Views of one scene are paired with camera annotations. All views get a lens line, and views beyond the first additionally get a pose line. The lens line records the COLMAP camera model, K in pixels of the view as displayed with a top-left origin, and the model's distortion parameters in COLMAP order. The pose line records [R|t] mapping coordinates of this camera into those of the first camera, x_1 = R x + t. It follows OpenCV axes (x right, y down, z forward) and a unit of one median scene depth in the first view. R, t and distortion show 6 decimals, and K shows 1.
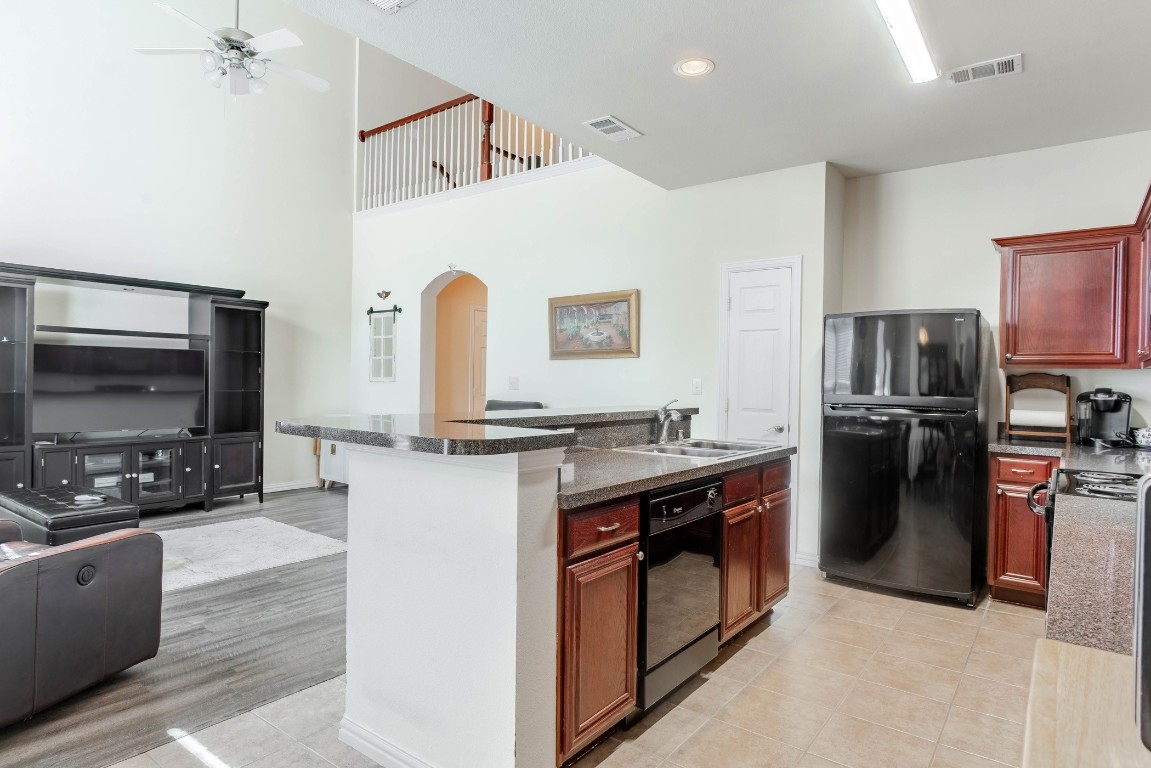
lens RADIAL K [[651.5, 0, 579.6], [0, 651.5, 387.2], [0, 0, 1]] dist [-0.014519, 0.012096]
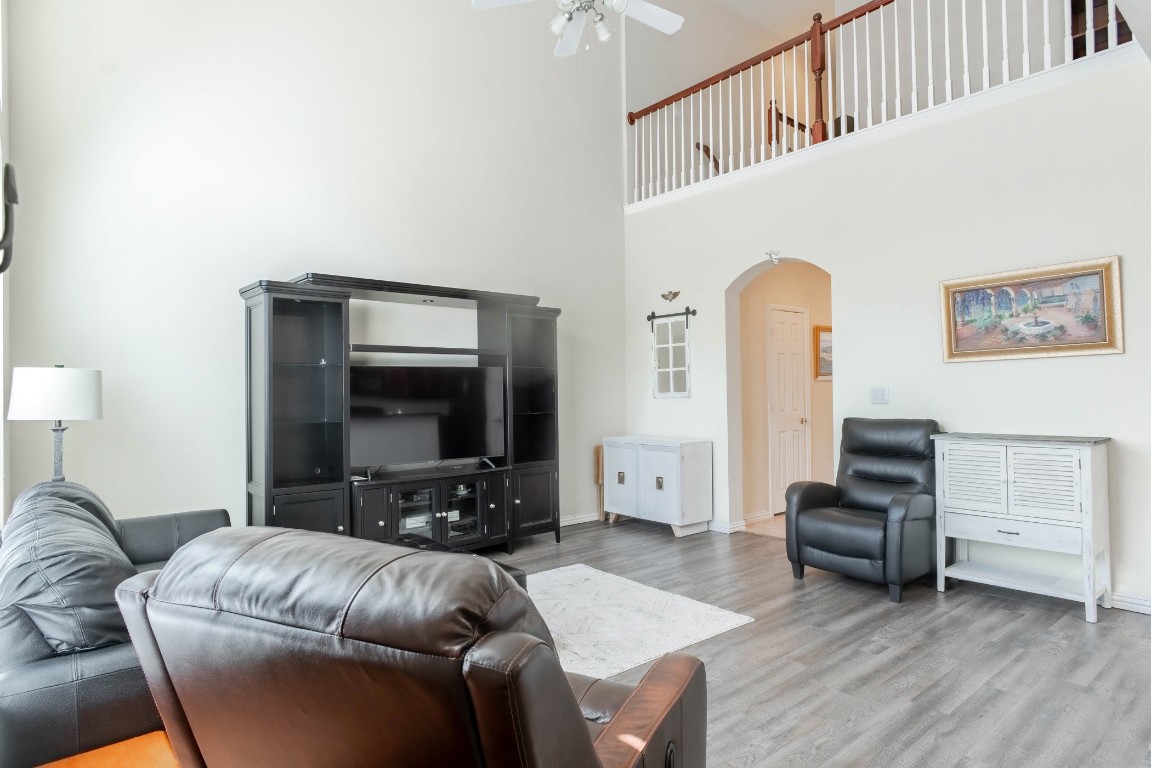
lens RADIAL K [[651.5, 0, 579.6], [0, 651.5, 384.7], [0, 0, 1]] dist [-0.014519, 0.012096]
pose [[0.975303, -0.030283, -0.218784, -0.366382], [0.025298, 0.999353, -0.025550, -0.010842], [0.219416, 0.019385, 0.975439, 0.223088]]
